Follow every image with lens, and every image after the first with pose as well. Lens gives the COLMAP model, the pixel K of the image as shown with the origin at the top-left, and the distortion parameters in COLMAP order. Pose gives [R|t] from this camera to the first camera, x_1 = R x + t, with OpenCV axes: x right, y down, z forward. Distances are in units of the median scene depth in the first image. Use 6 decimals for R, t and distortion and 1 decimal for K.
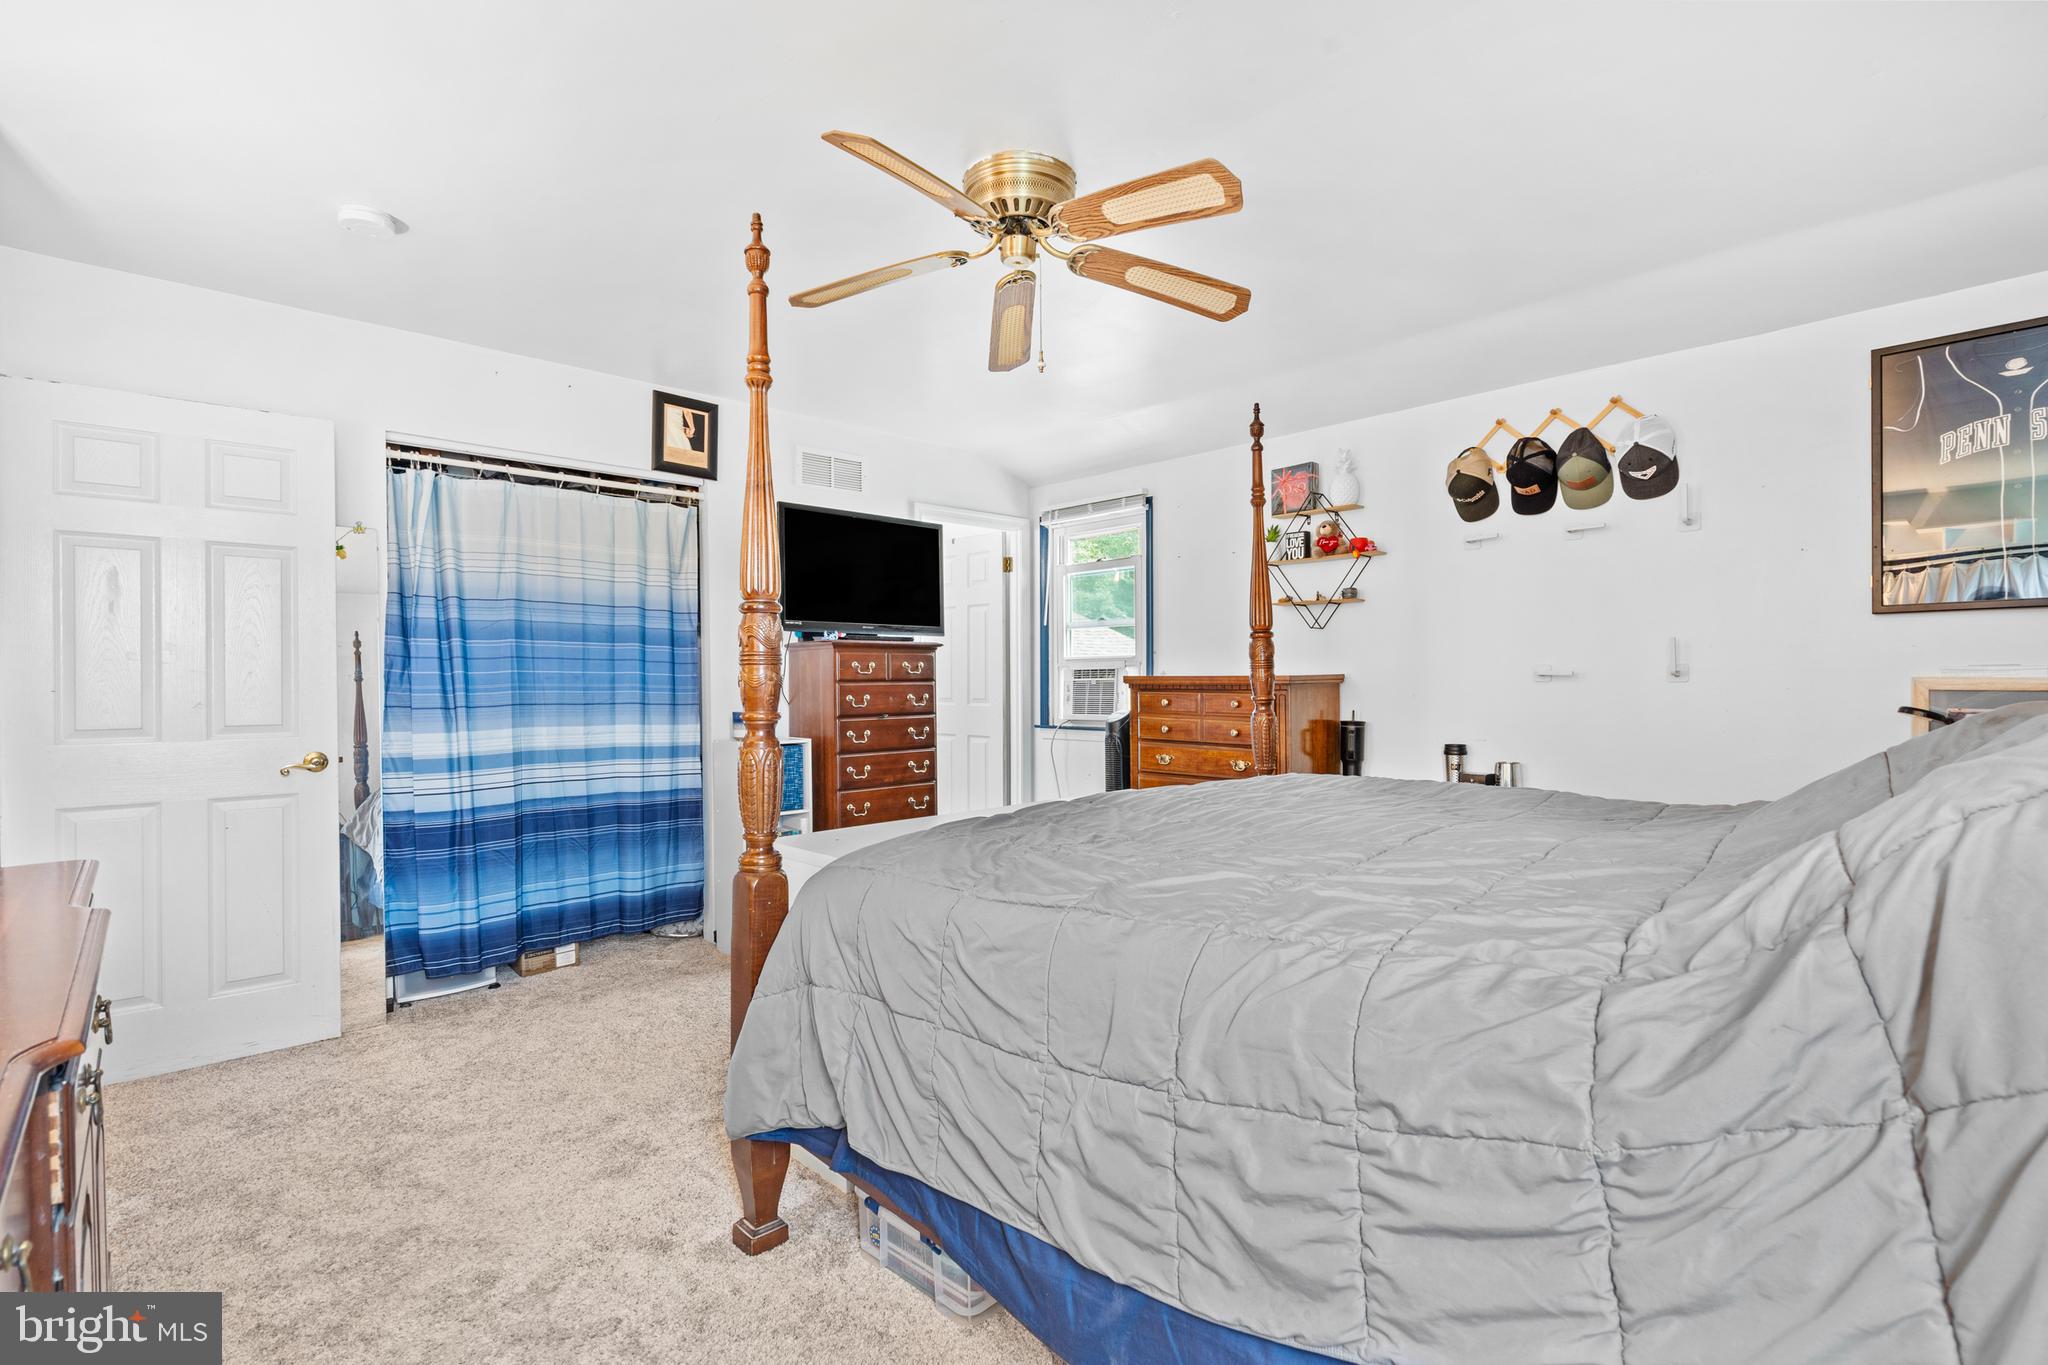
lens RADIAL K [[942.5, 0, 1026.7], [0, 942.5, 679.2], [0, 0, 1]] dist [-0.010378, 0.003585]
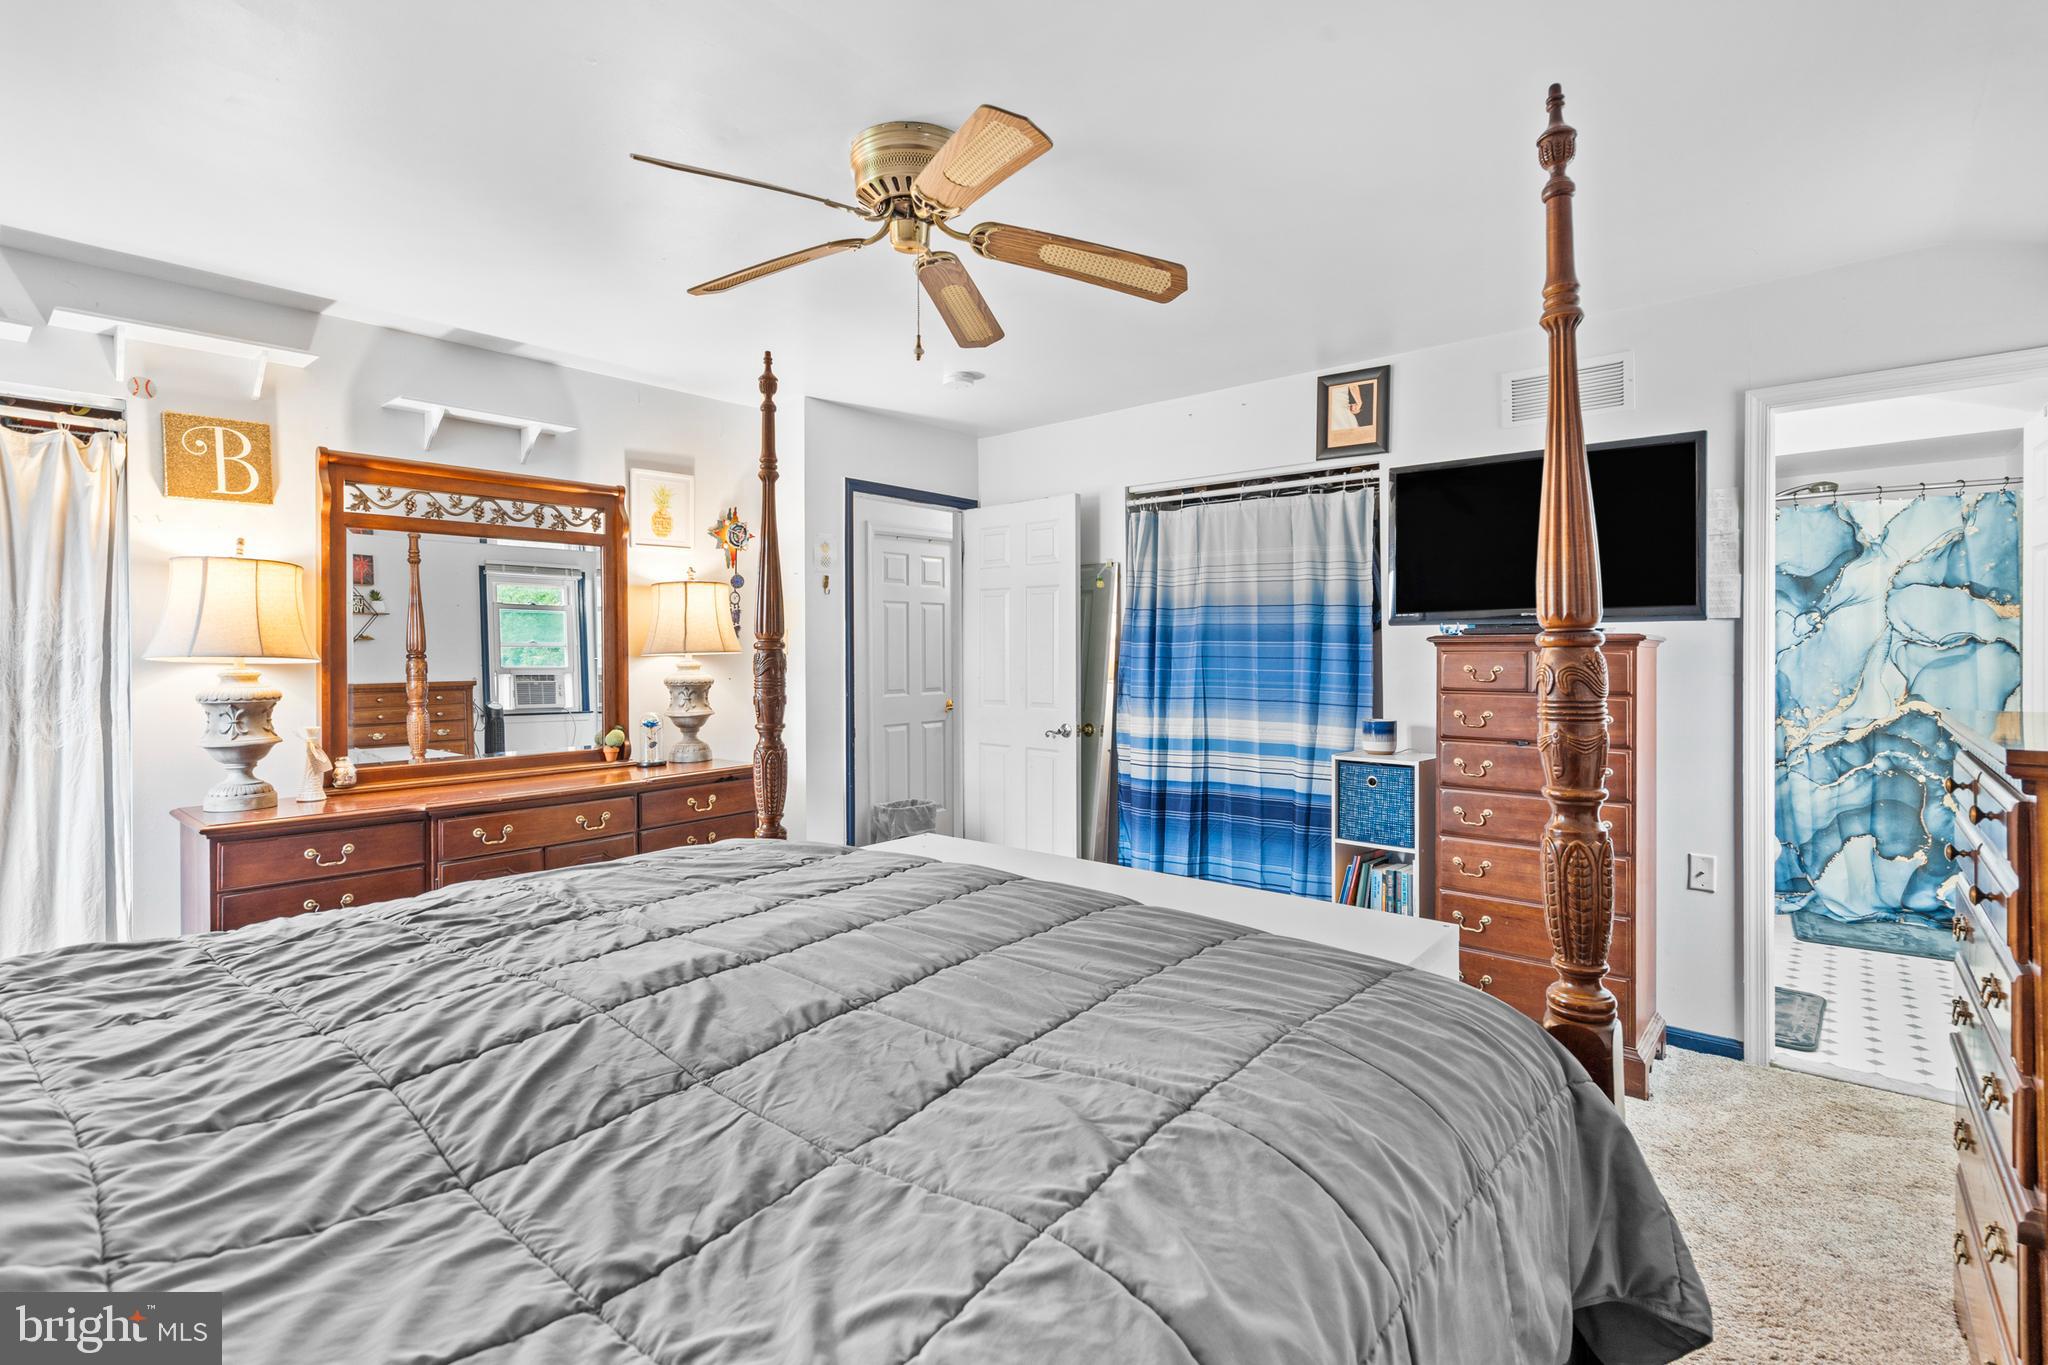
lens RADIAL K [[942.5, 0, 1028.9], [0, 942.5, 679.3], [0, 0, 1]] dist [-0.010378, 0.003585]
pose [[0.125770, 0.019966, -0.991859, 0.566730], [-0.008471, 0.999783, 0.019051, -0.015679], [0.992023, 0.006006, 0.125912, 0.634749]]
